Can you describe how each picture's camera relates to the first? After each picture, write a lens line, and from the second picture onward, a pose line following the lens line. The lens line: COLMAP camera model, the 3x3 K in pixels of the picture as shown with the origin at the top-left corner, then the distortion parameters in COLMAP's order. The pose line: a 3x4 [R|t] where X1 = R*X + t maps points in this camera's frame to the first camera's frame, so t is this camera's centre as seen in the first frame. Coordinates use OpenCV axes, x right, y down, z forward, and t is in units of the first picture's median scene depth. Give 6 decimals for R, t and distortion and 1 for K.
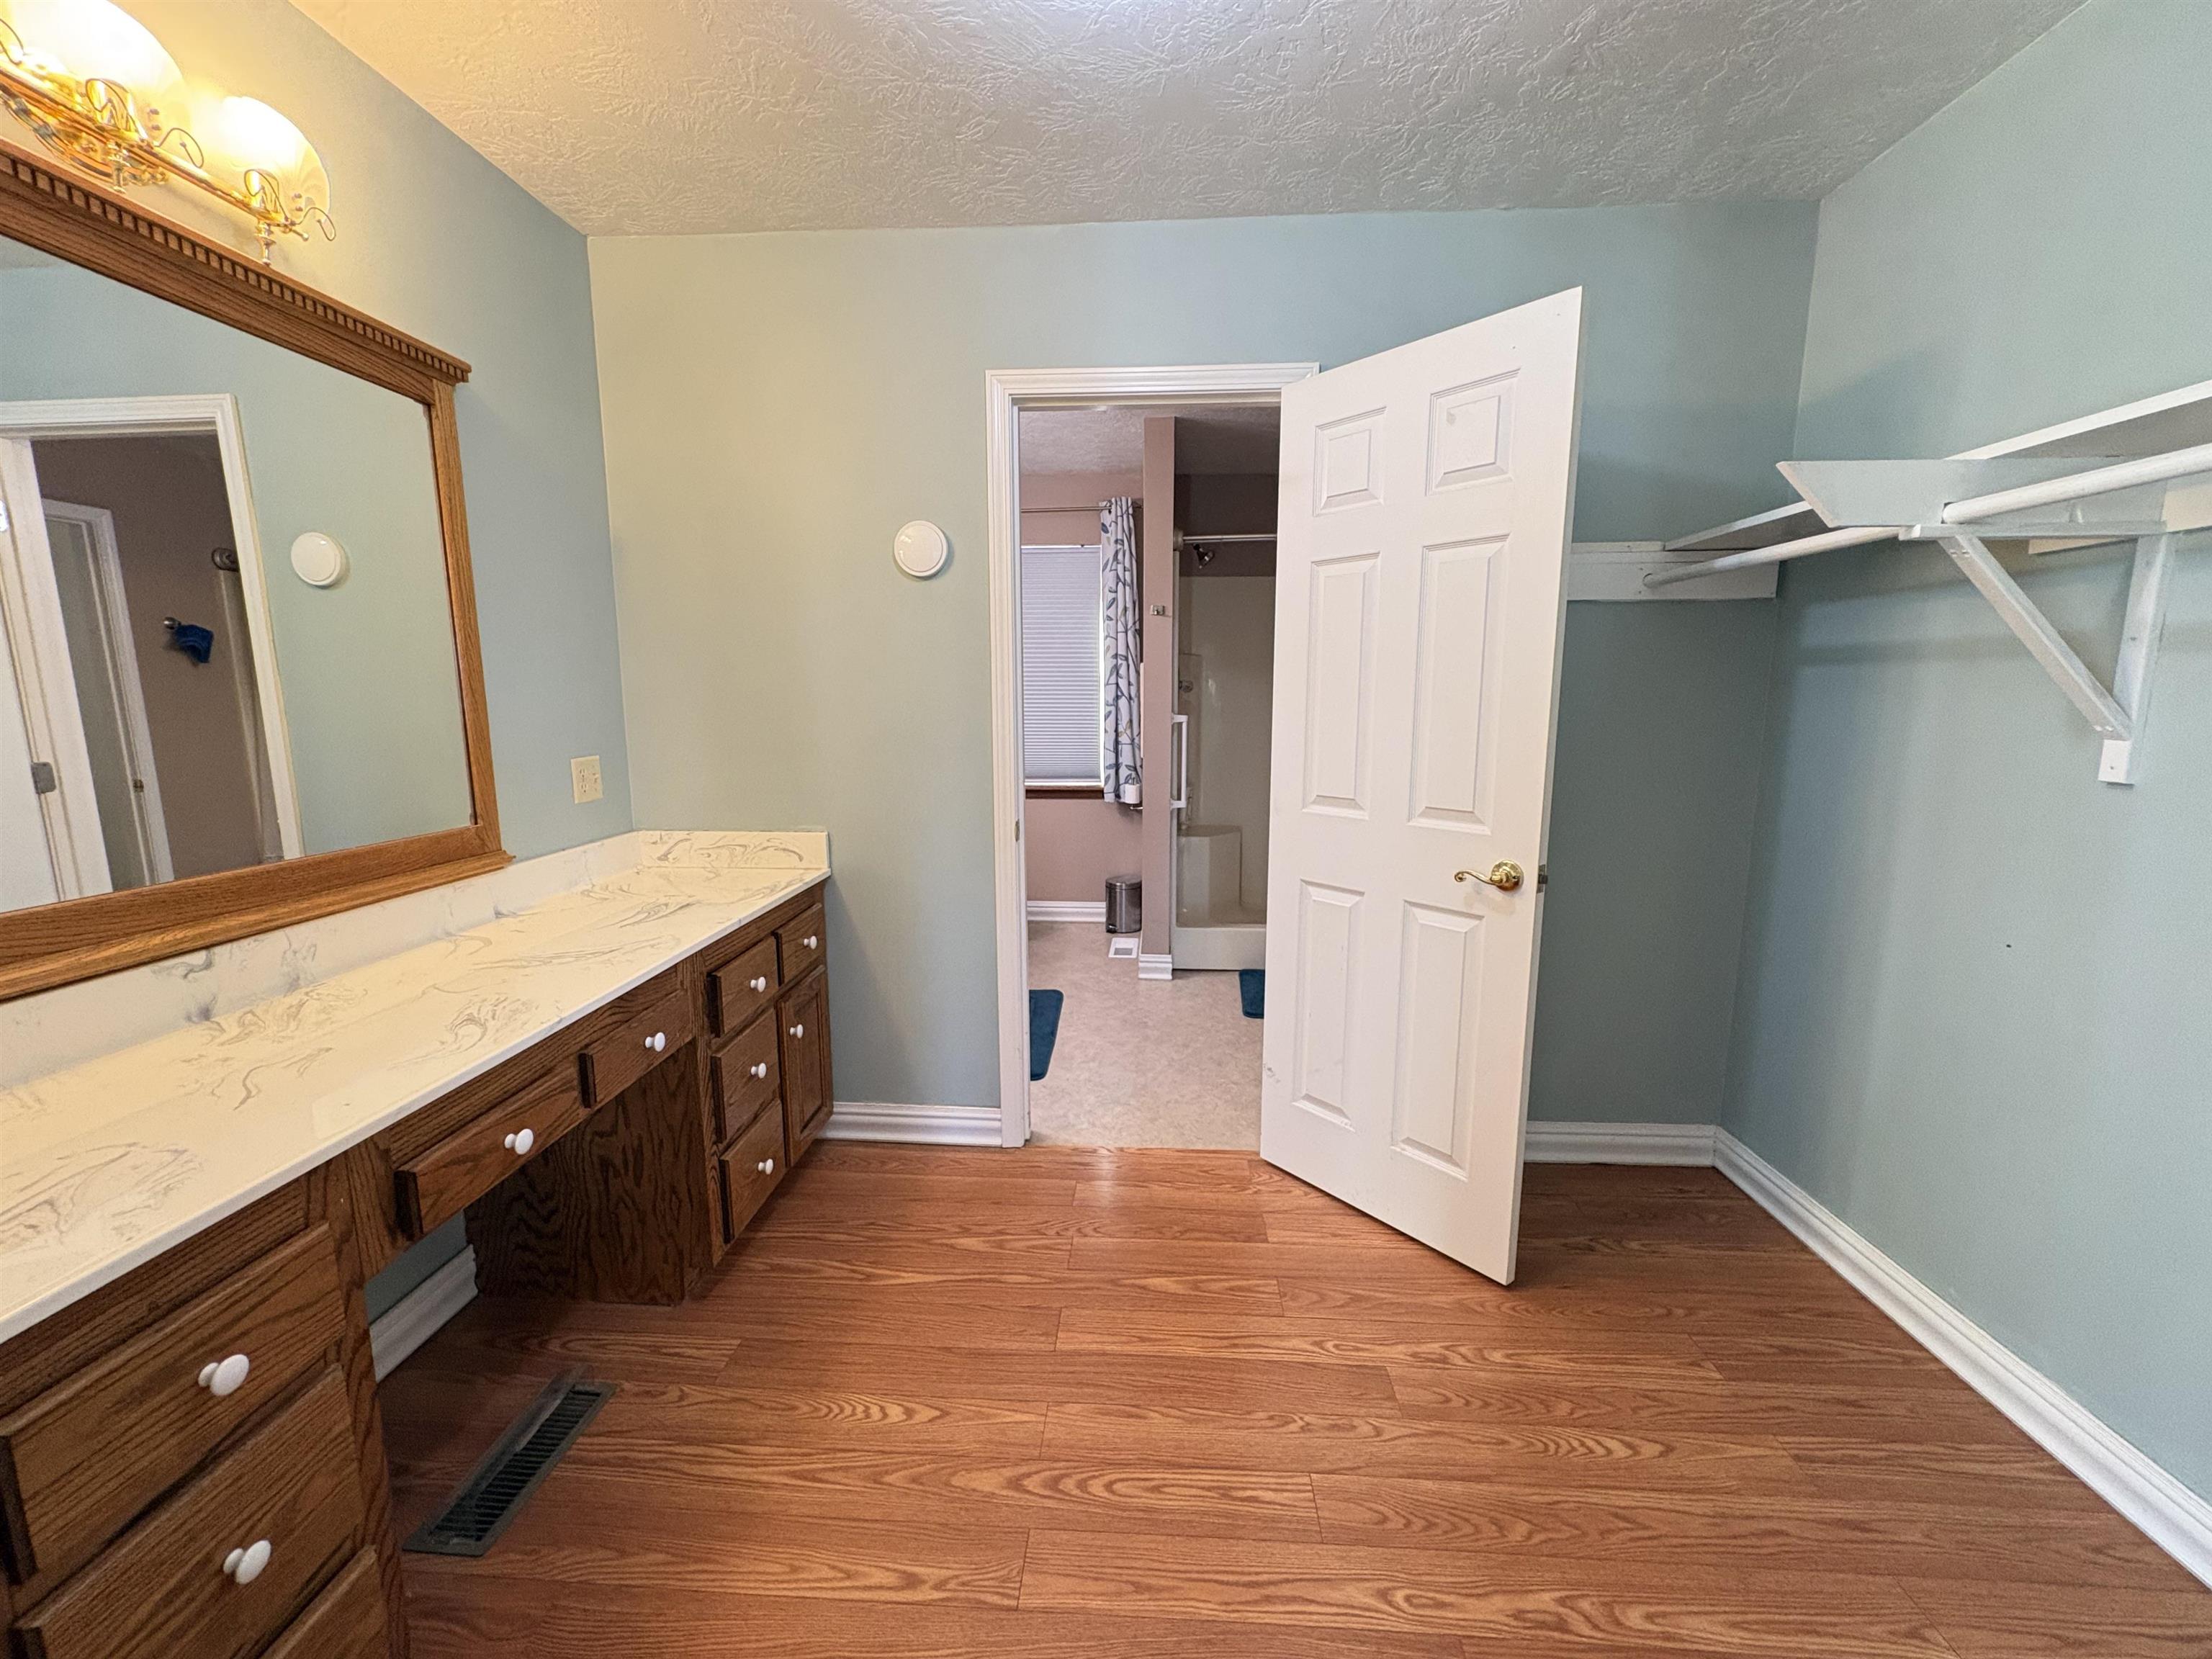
lens RADIAL K [[943.4, 0, 1096.1], [0, 943.4, 839.5], [0, 0, 1]] dist [-0.003559, -0.000108]
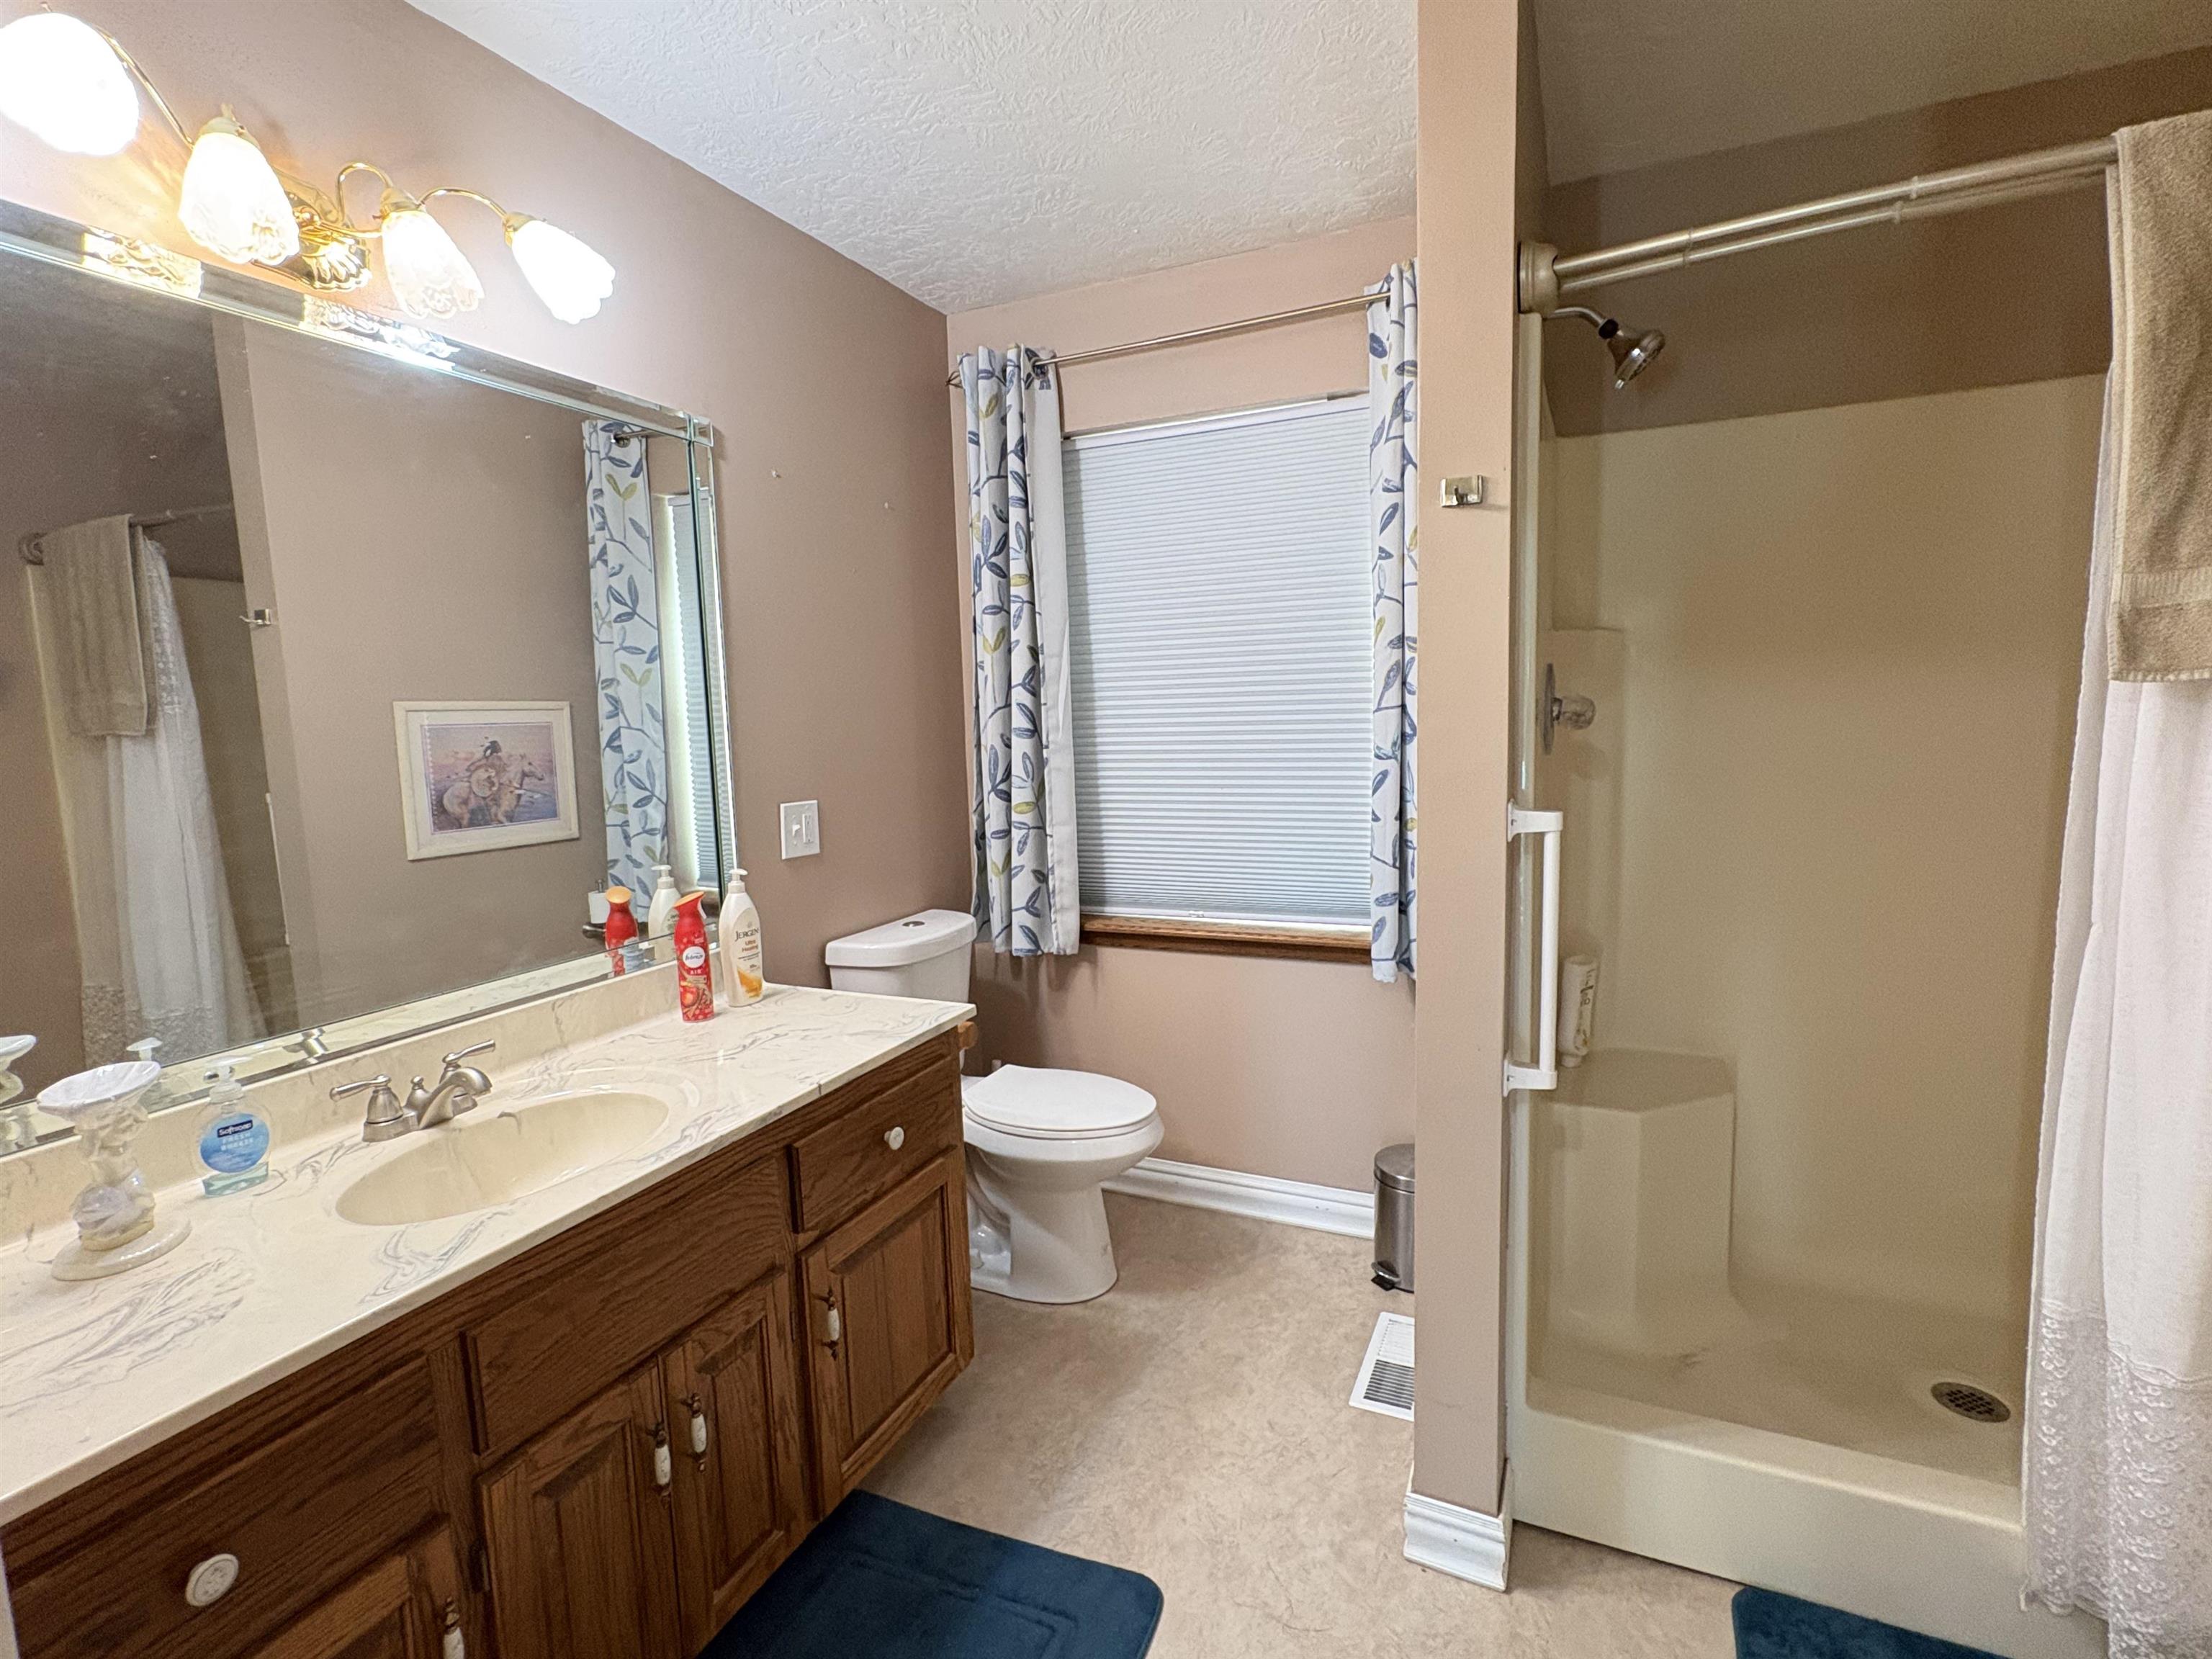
lens RADIAL K [[1036.4, 0, 1106.3], [0, 1036.4, 809.6], [0, 0, 1]] dist [0.002331, 0.000106]
pose [[0.930304, 0.014721, -0.366494, 0.070129], [-0.030172, 0.998879, -0.036464, -0.098691], [0.365547, 0.044981, 0.929706, 0.525250]]
